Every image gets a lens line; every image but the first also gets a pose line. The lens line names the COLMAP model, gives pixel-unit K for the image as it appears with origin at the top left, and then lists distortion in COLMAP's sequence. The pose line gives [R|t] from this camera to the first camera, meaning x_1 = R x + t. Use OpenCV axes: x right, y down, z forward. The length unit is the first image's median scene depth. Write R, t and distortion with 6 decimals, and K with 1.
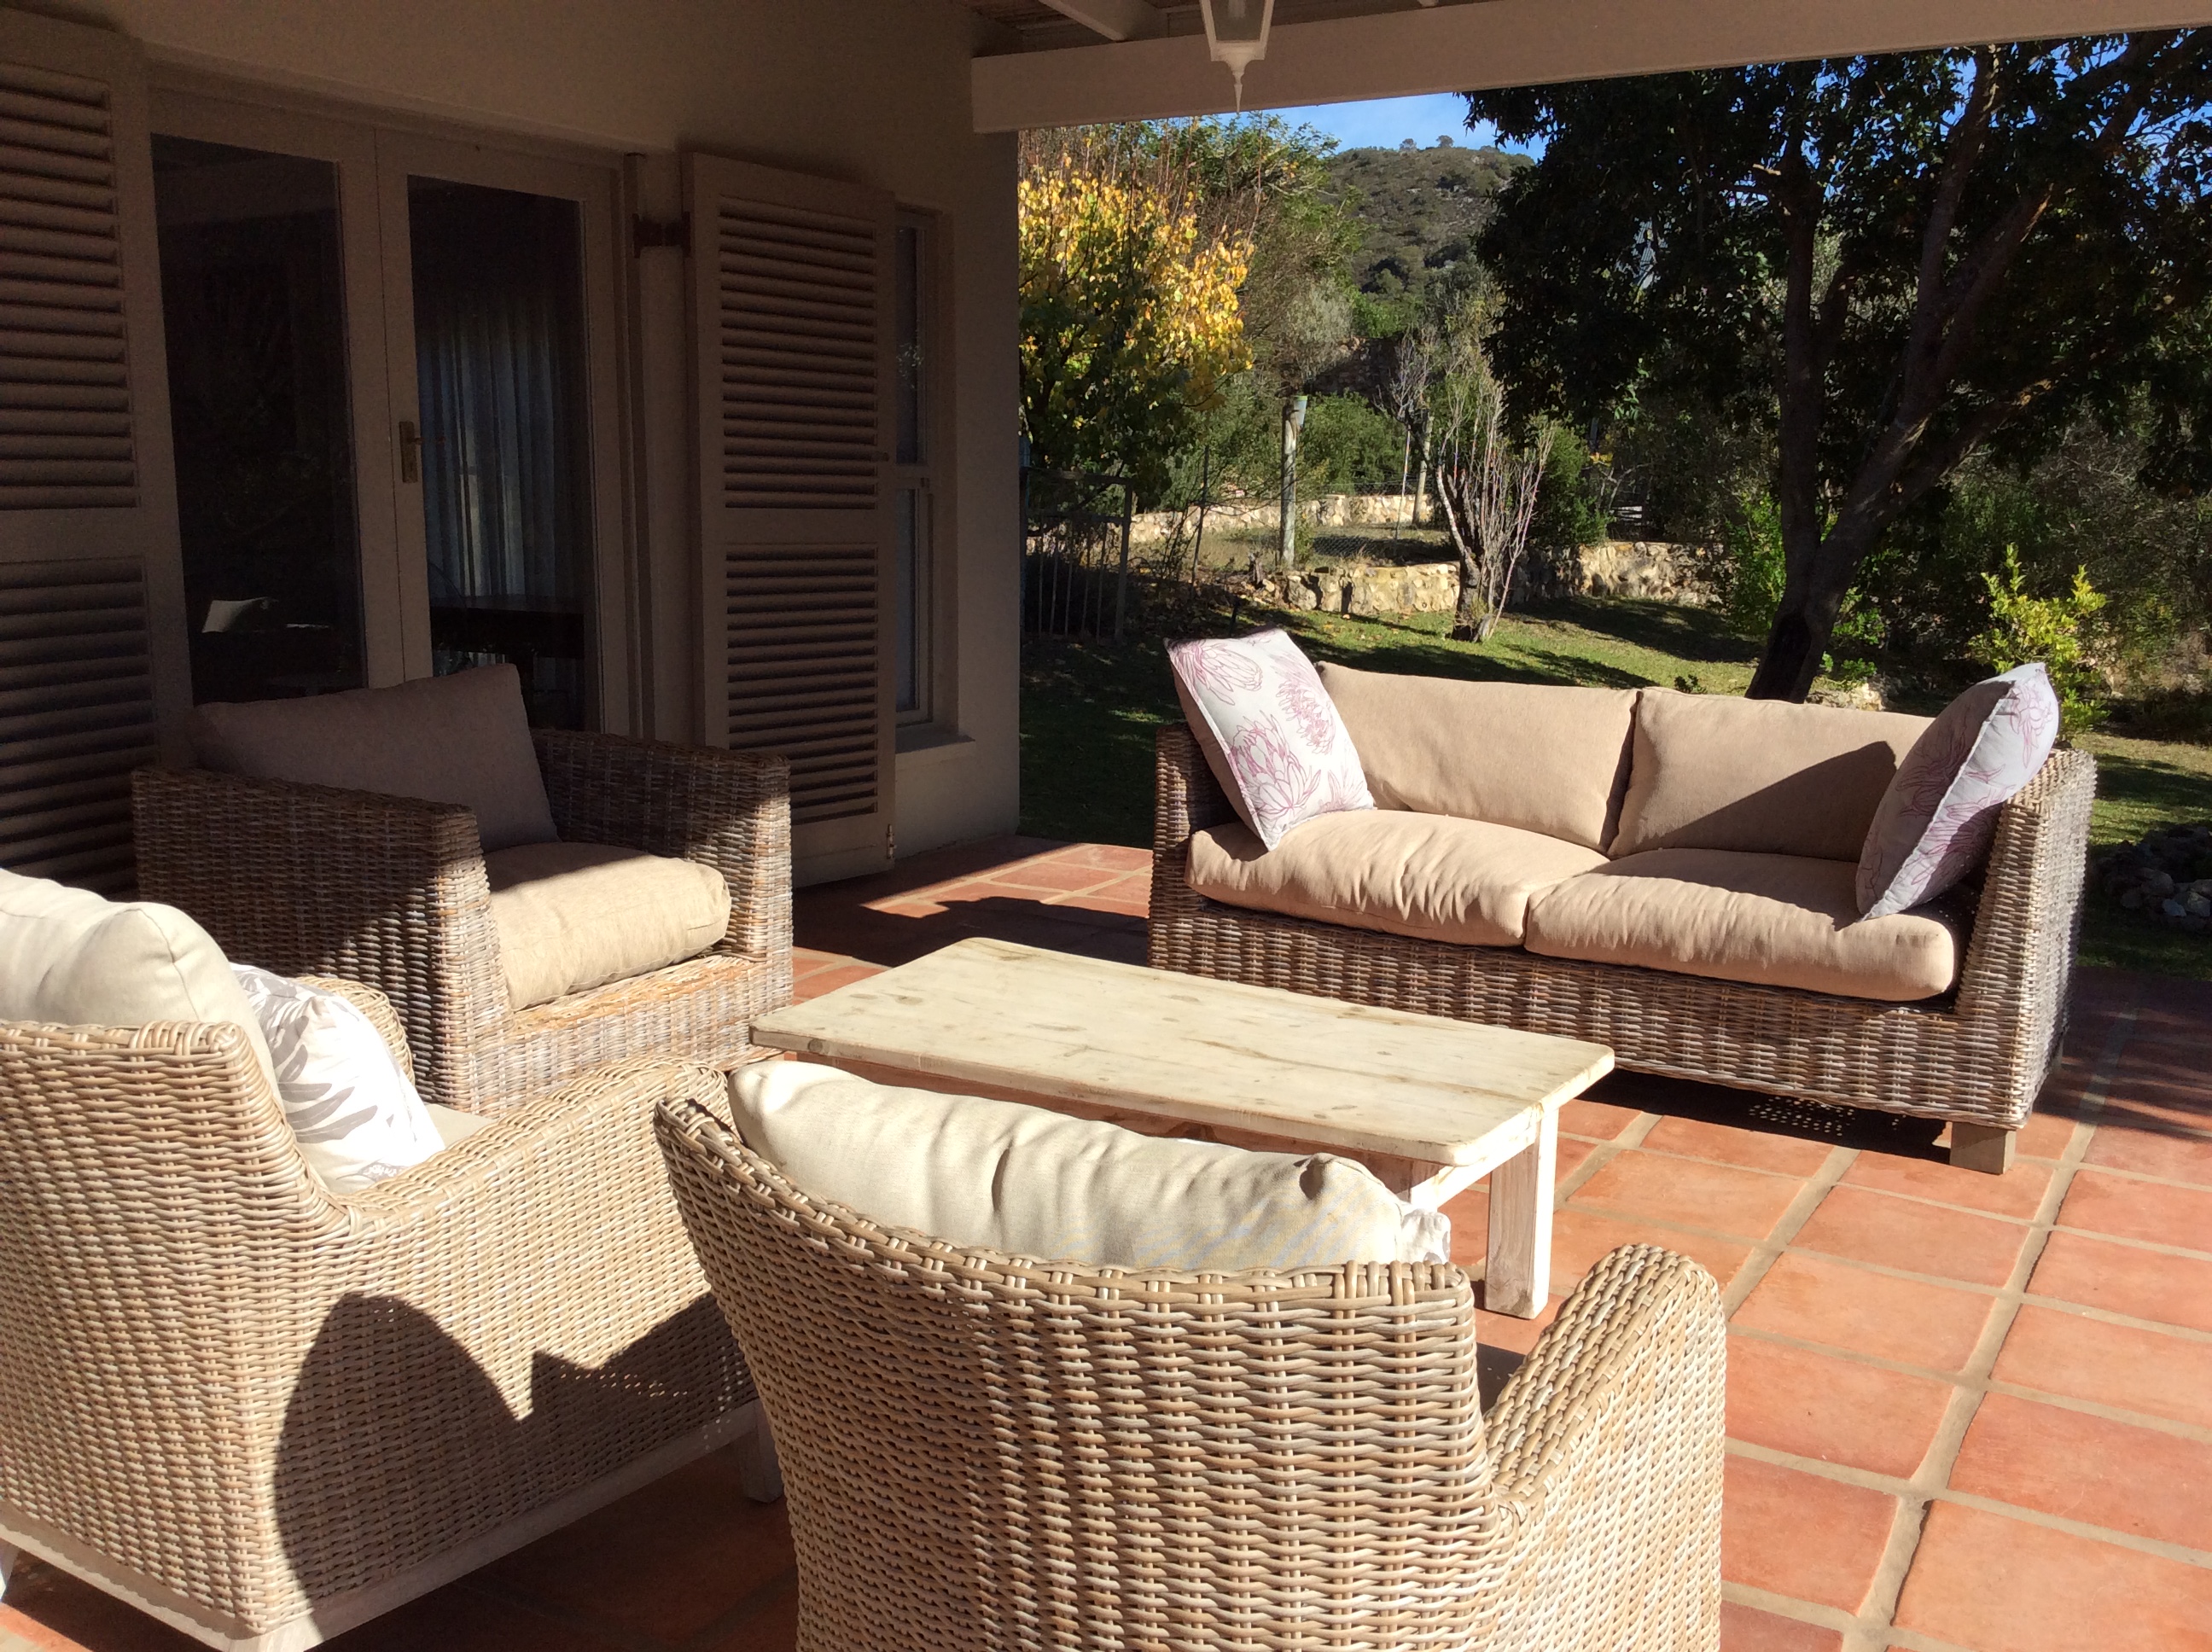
lens RADIAL K [[2044.0, 0, 1105.1], [0, 2044.0, 827.2], [0, 0, 1]] dist [0.003066, 0.000000]
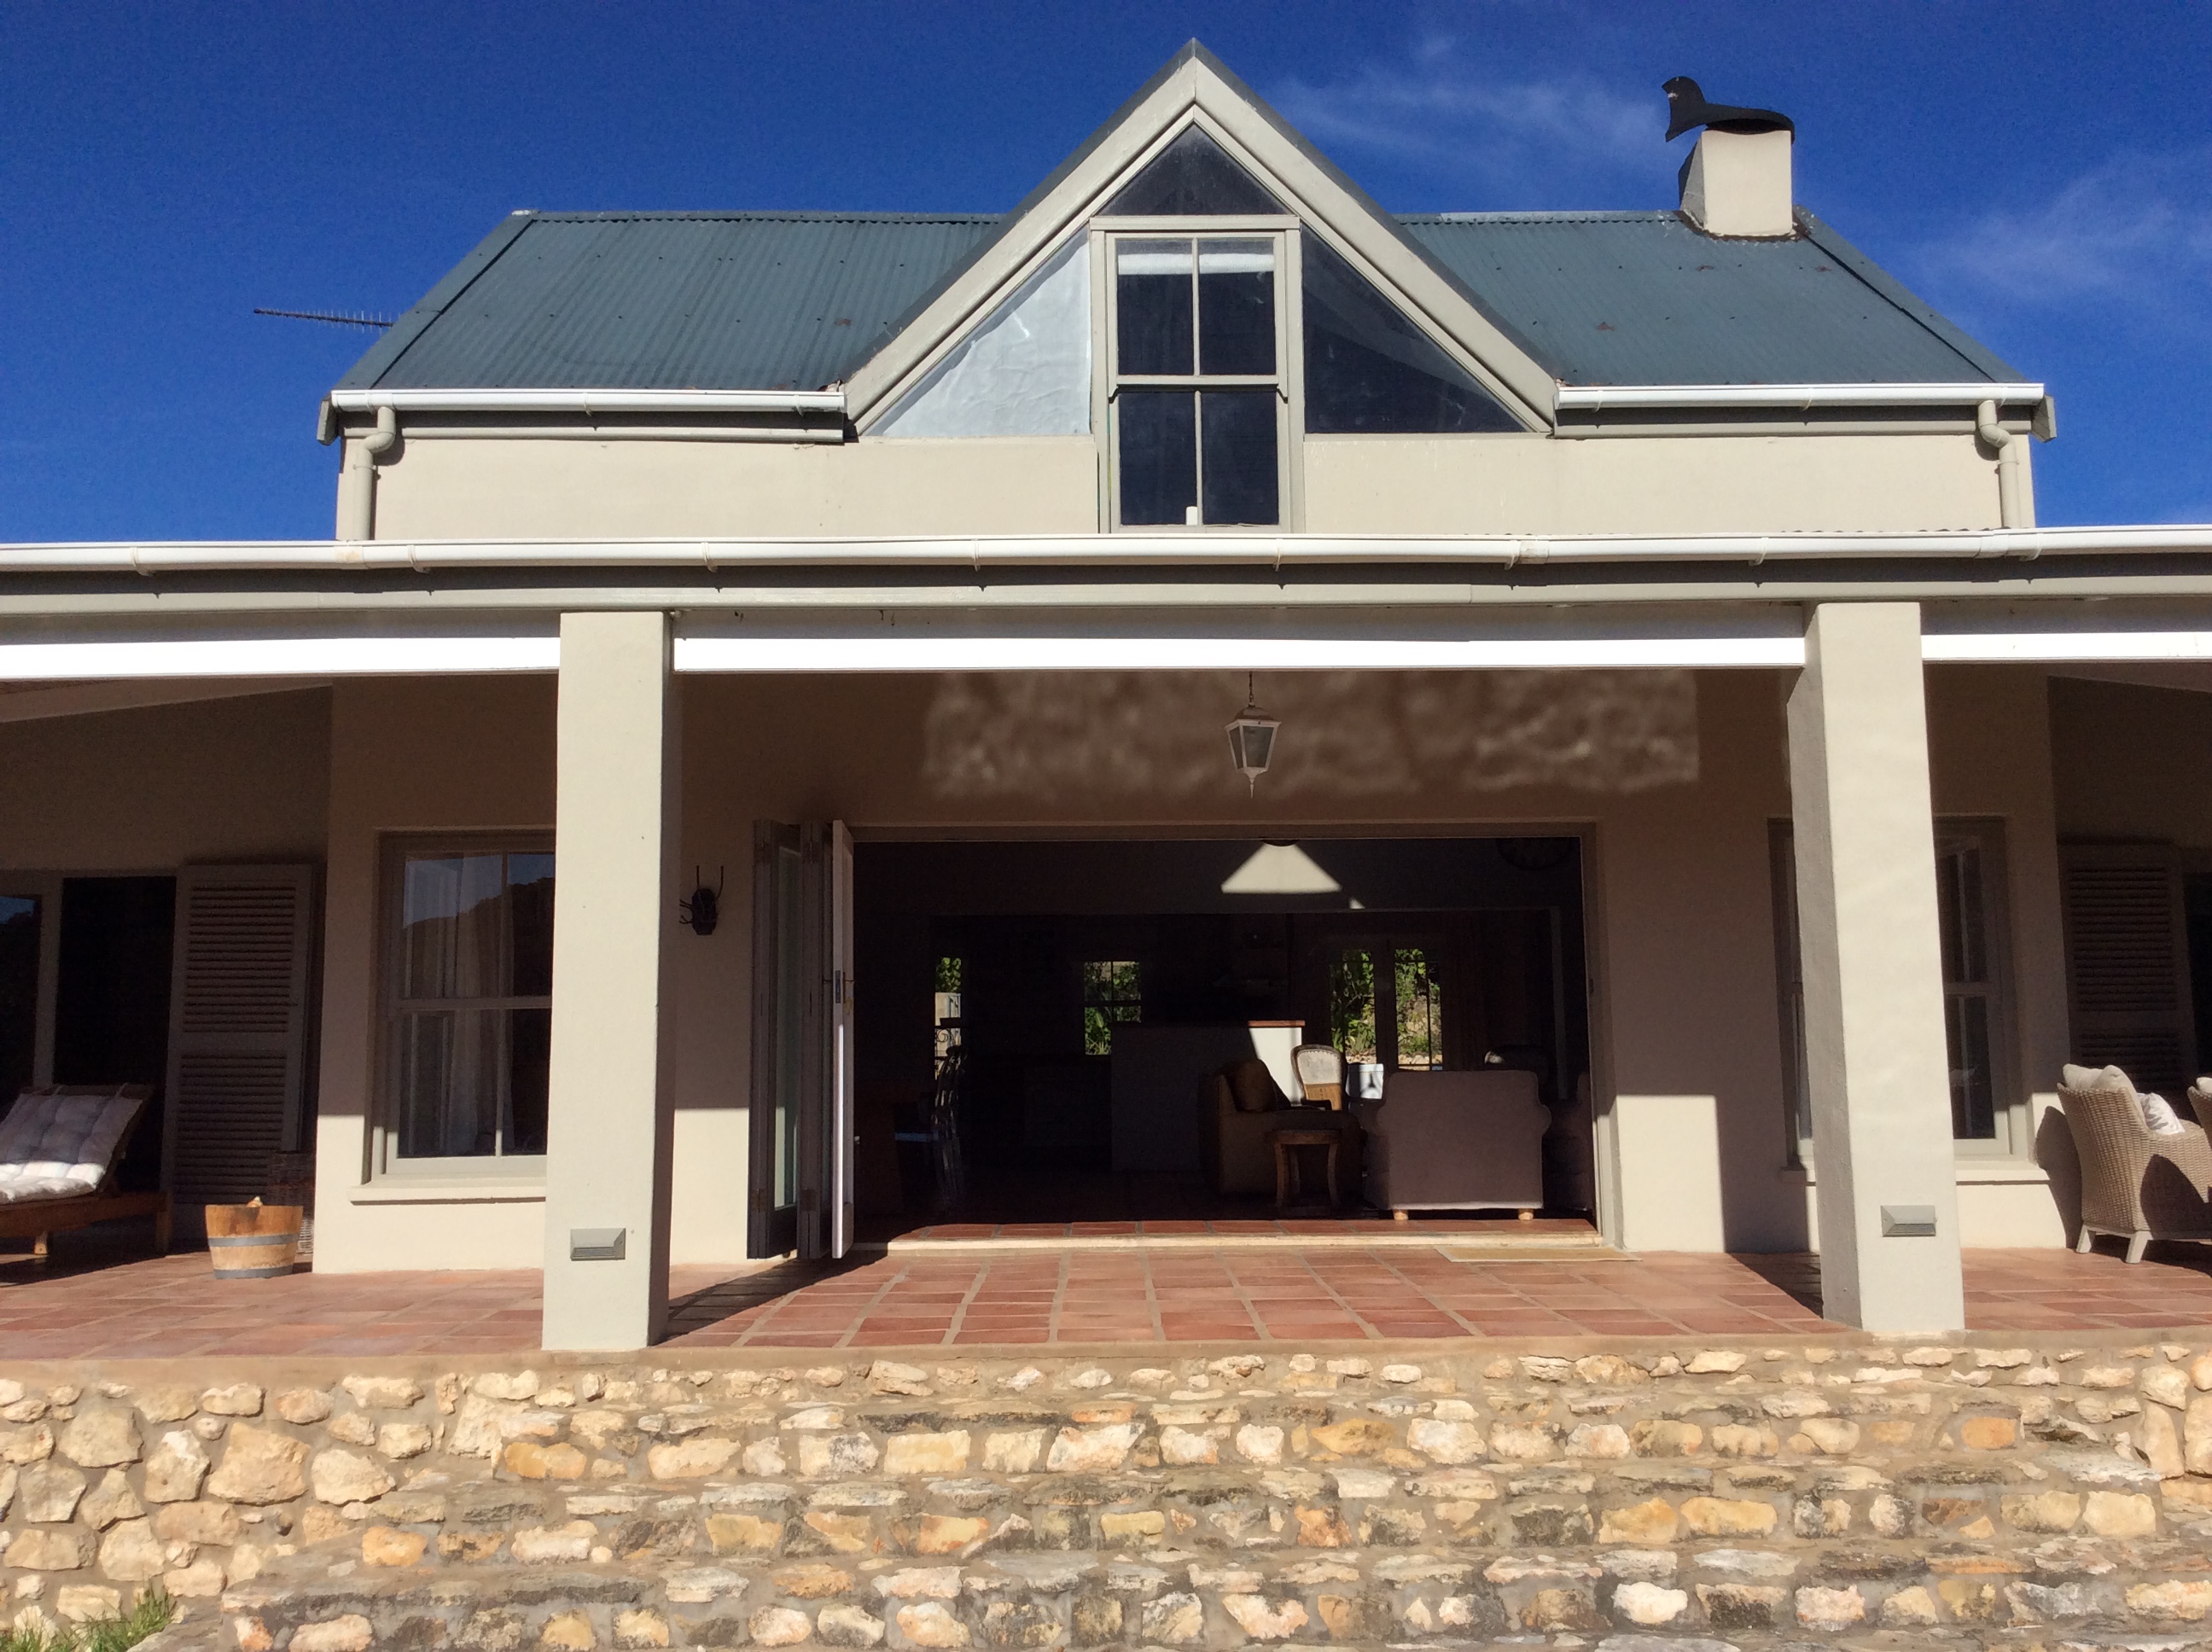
lens RADIAL K [[2044.0, 0, 1106.3], [0, 2044.0, 825.0], [0, 0, 1]] dist [0.003066, 0.000000]
pose [[0.532448, -0.128646, -0.836630, 2.351134], [-0.118399, 0.967348, -0.224097, 0.824931], [0.838142, 0.218376, 0.499831, -3.496472]]
